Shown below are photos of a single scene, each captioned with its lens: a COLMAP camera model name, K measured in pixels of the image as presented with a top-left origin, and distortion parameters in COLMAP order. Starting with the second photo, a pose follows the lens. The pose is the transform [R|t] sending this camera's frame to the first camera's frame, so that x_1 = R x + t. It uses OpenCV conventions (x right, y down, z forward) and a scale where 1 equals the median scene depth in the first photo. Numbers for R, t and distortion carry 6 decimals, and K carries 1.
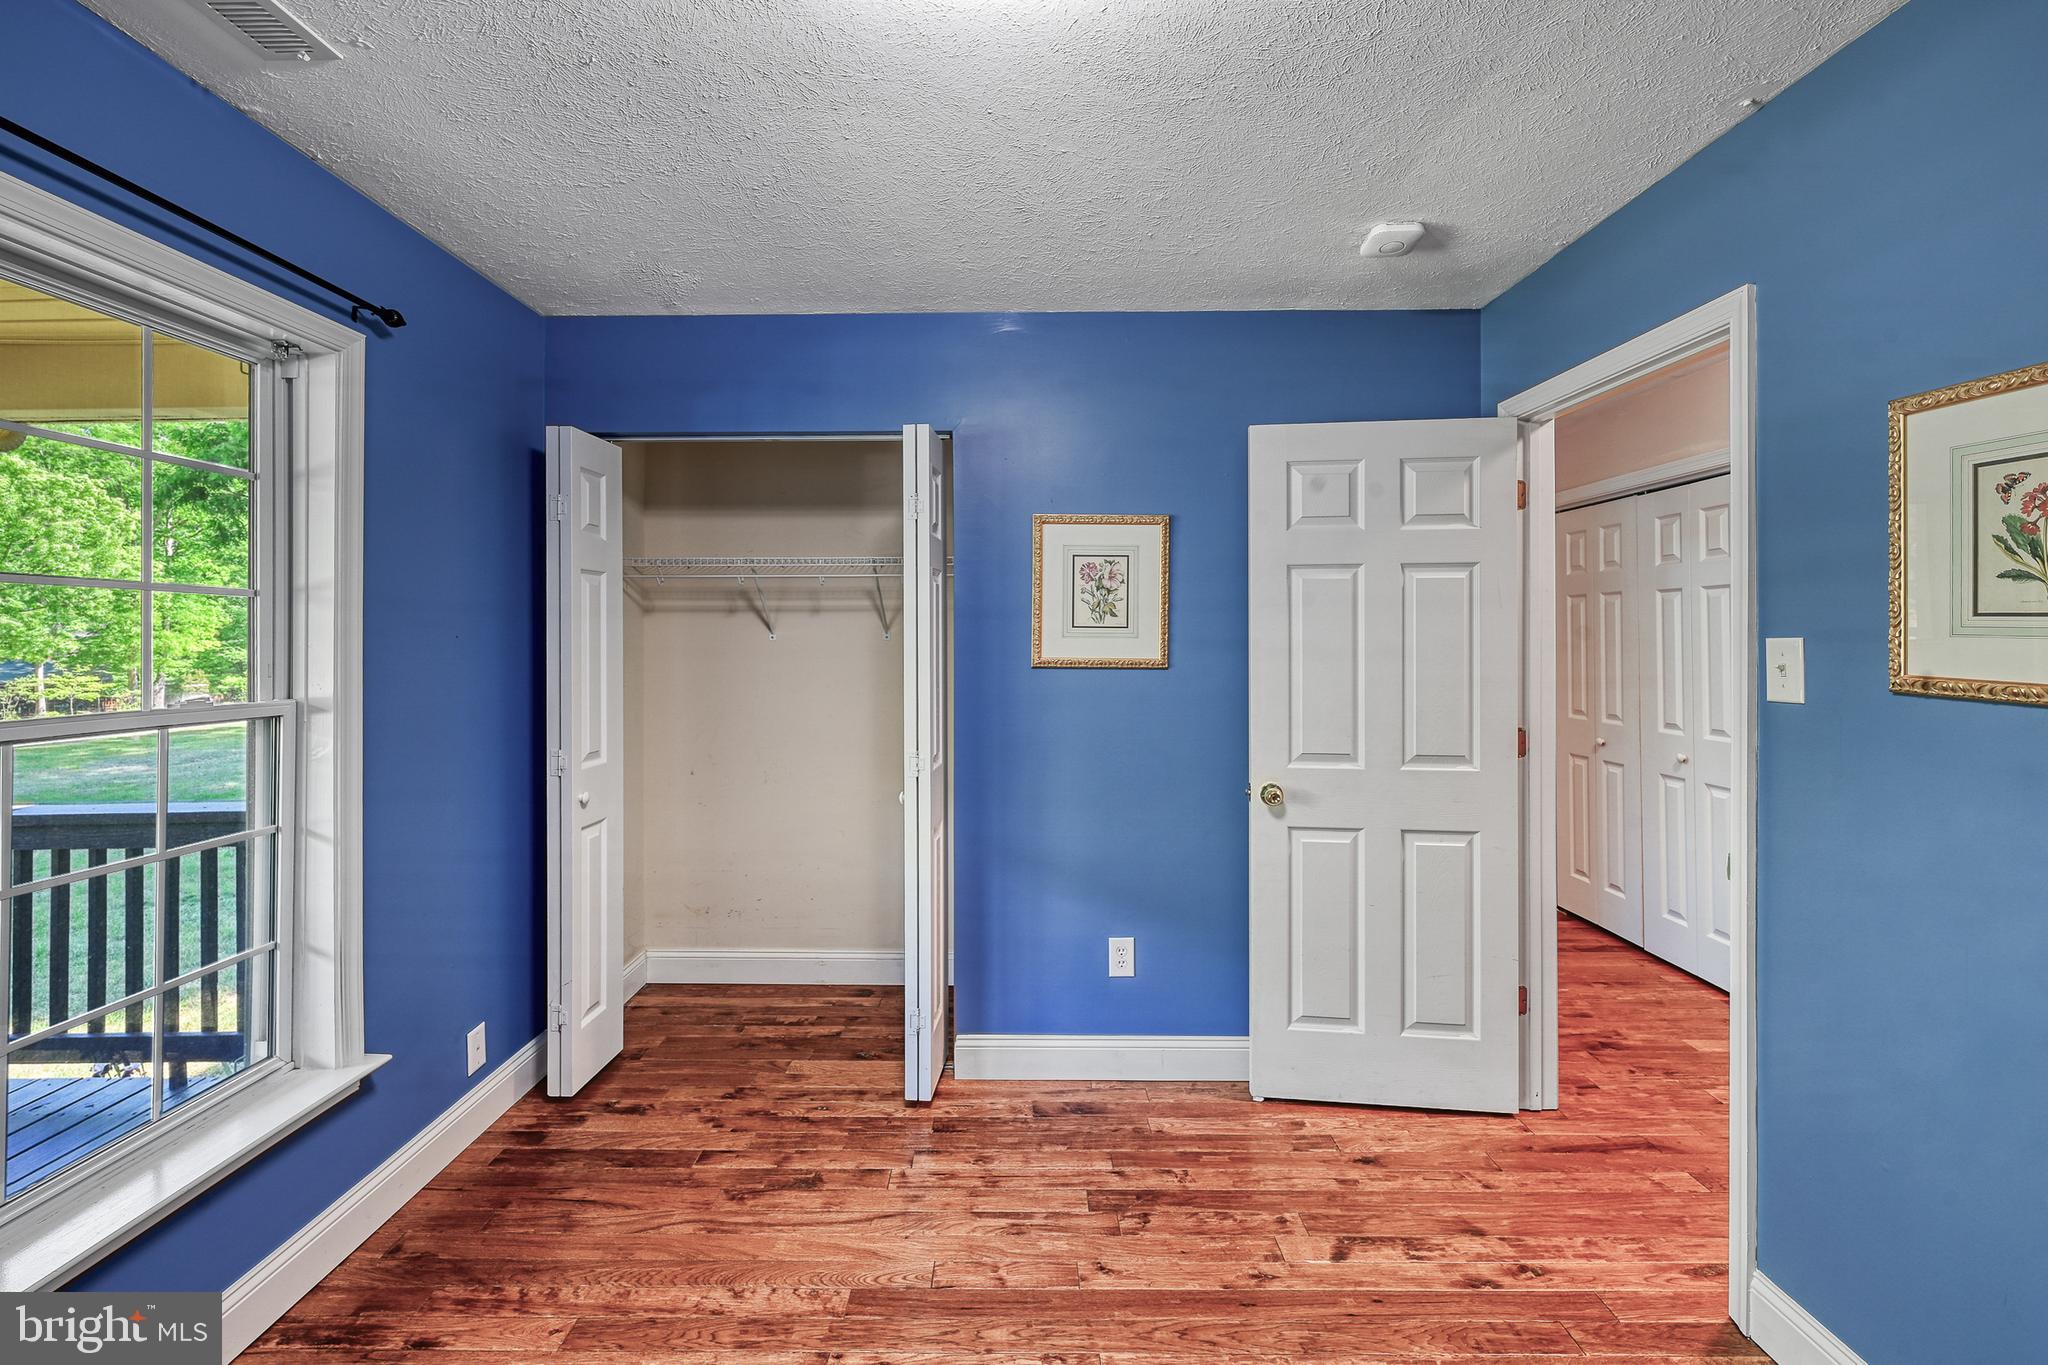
lens RADIAL K [[858.1, 0, 1014.3], [0, 858.1, 632.6], [0, 0, 1]] dist [-0.000832, 0.000189]
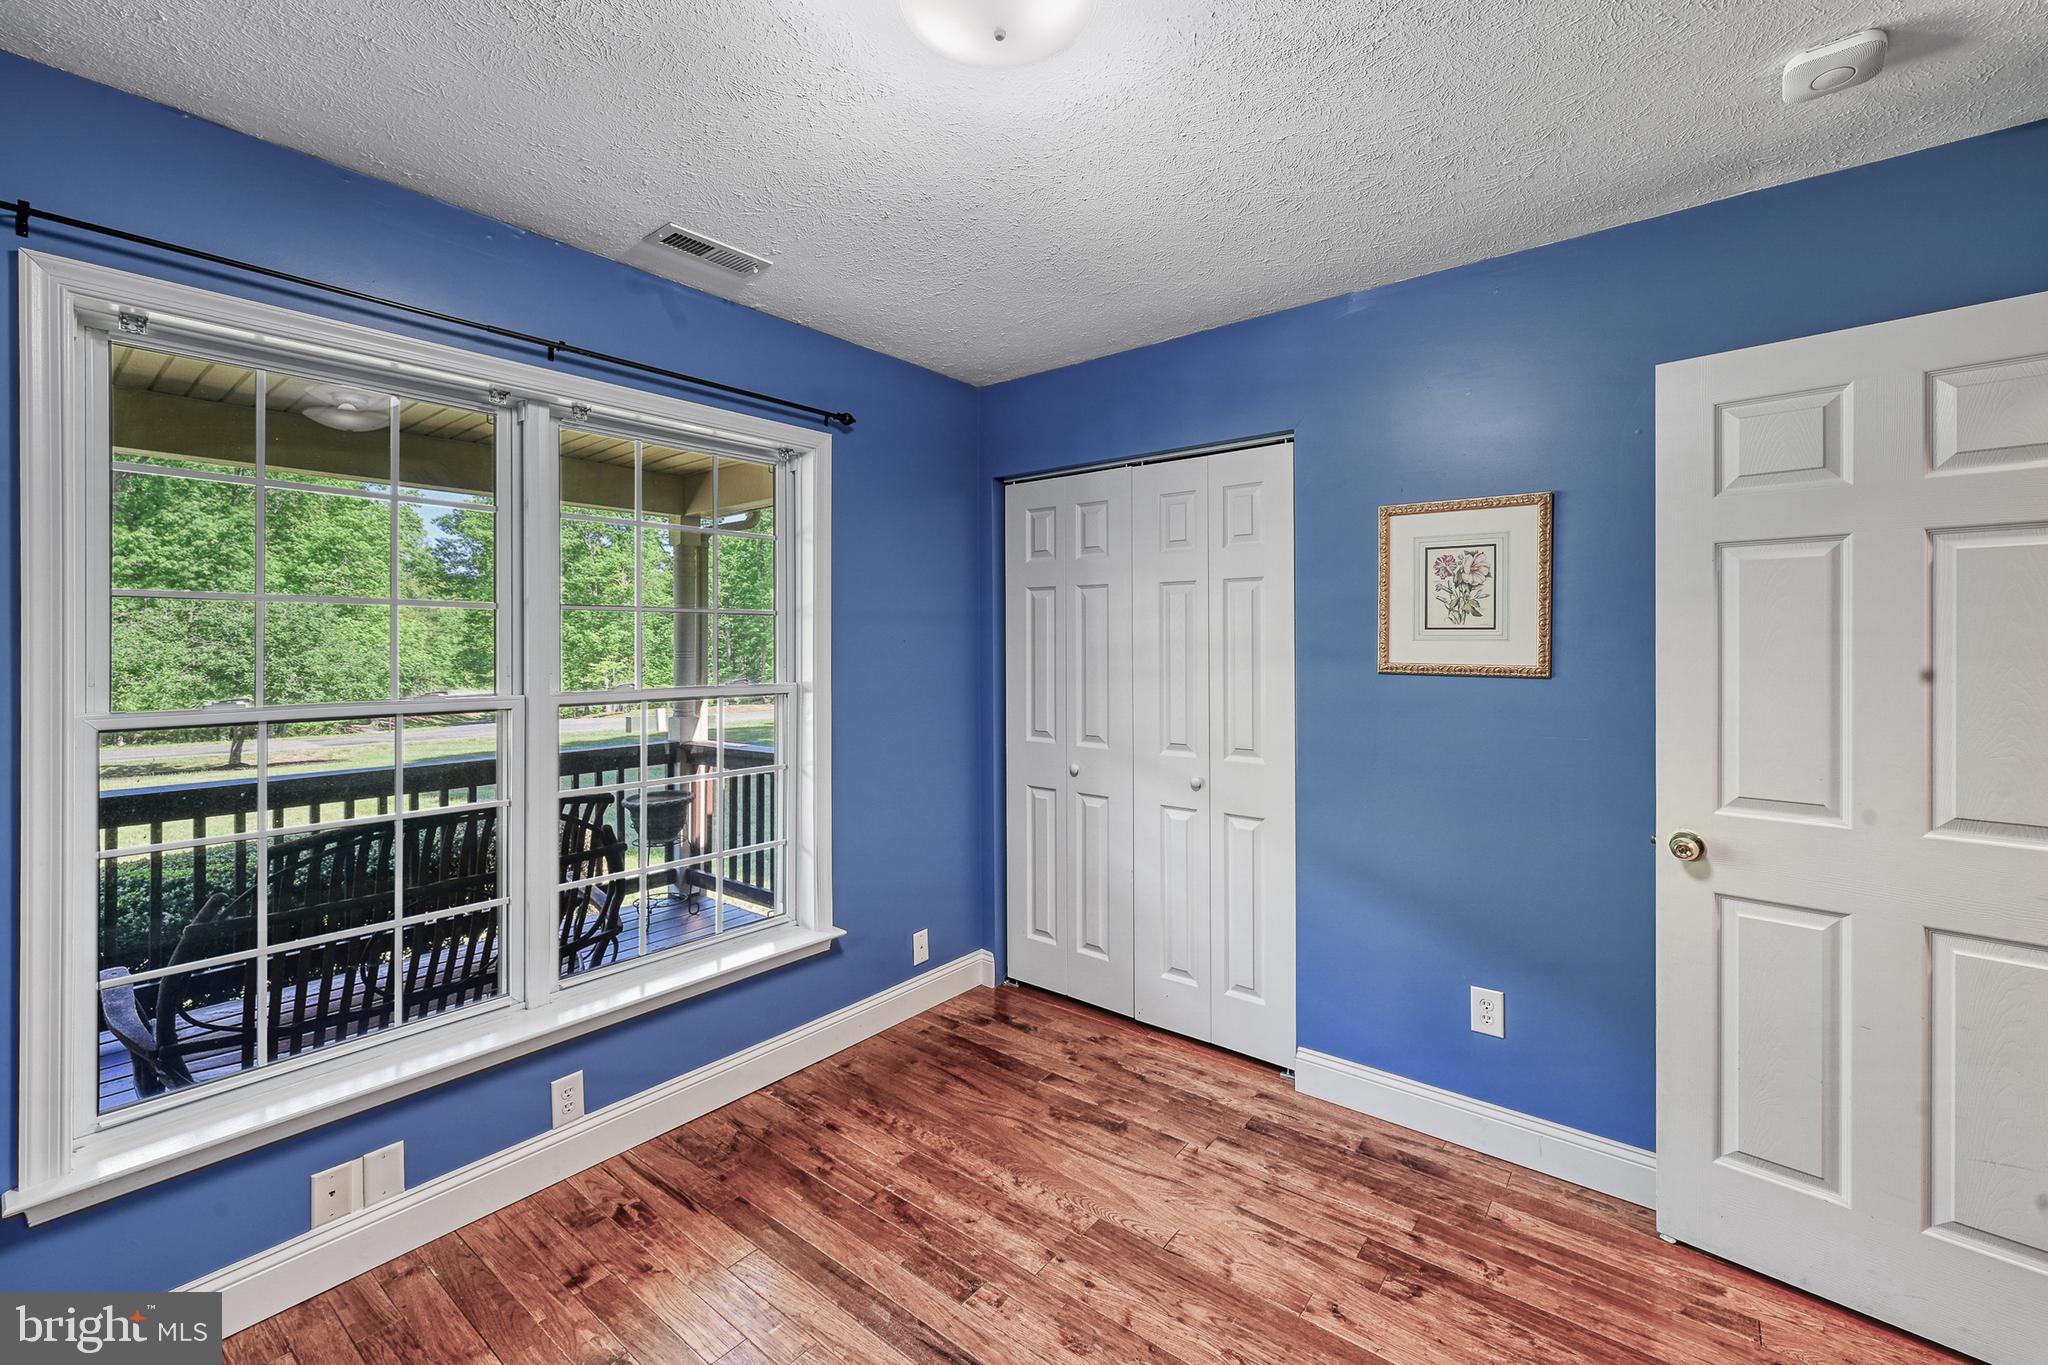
lens RADIAL K [[862.5, 0, 1023.0], [0, 862.5, 641.3], [0, 0, 1]] dist [-0.000516, 0.000130]
pose [[0.785307, -0.001447, -0.619105, 0.351822], [0.006213, 0.999965, 0.005542, -0.001215], [0.619075, -0.008199, 0.785289, 0.042115]]
